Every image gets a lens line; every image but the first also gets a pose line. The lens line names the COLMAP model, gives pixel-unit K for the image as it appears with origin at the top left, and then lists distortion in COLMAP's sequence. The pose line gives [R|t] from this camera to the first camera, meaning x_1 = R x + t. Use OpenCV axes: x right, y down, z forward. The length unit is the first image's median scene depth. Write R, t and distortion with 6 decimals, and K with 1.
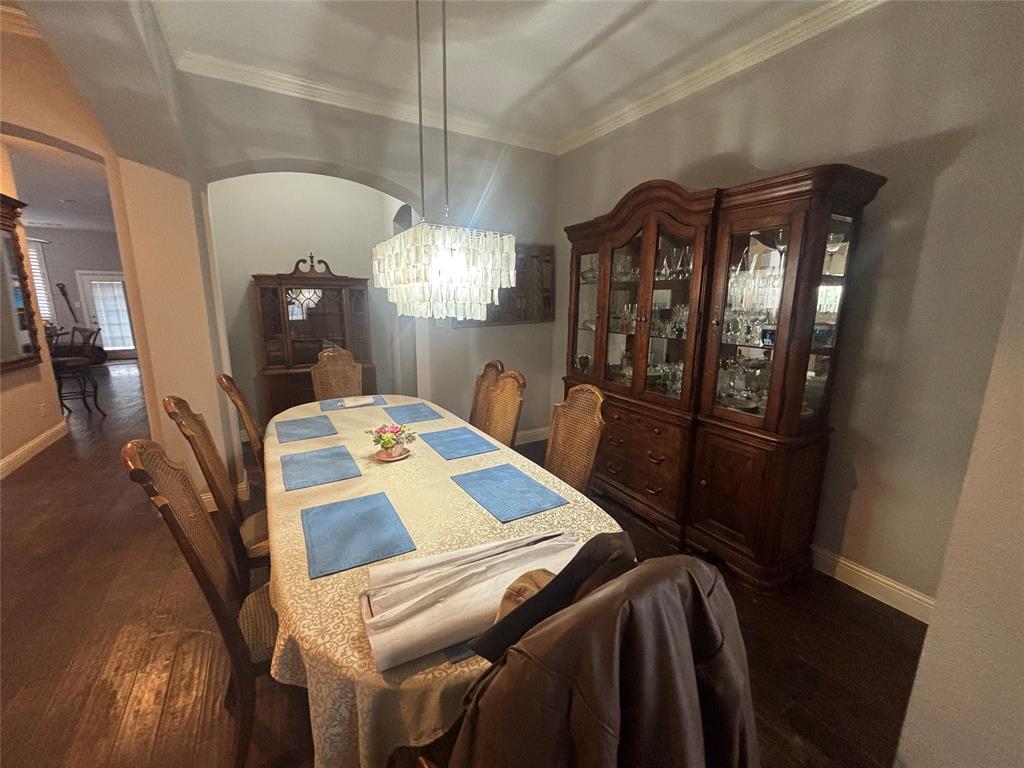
lens RADIAL K [[411.0, 0, 506.1], [0, 411.0, 383.7], [0, 0, 1]] dist [-0.001654, 0.000009]
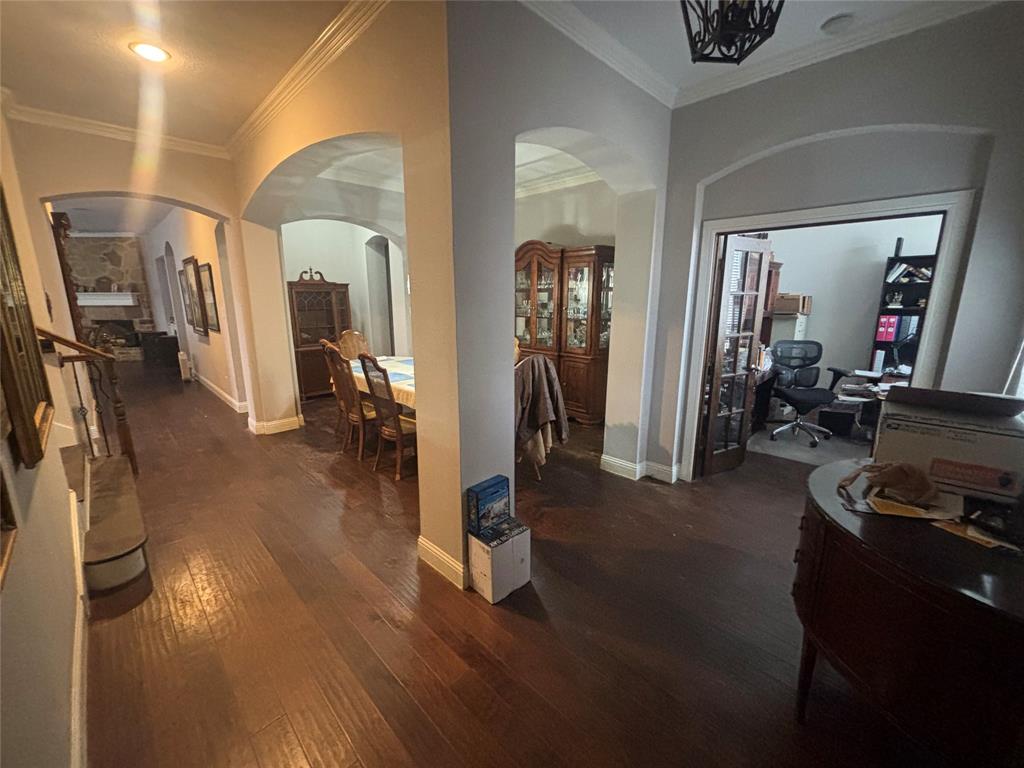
lens RADIAL K [[411.0, 0, 513.9], [0, 411.0, 384.4], [0, 0, 1]] dist [-0.001654, 0.000009]
pose [[0.964767, -0.059262, 0.256347, -0.286461], [0.057322, 0.998242, 0.015041, 0.175170], [-0.256787, 0.000183, 0.966468, -0.889364]]
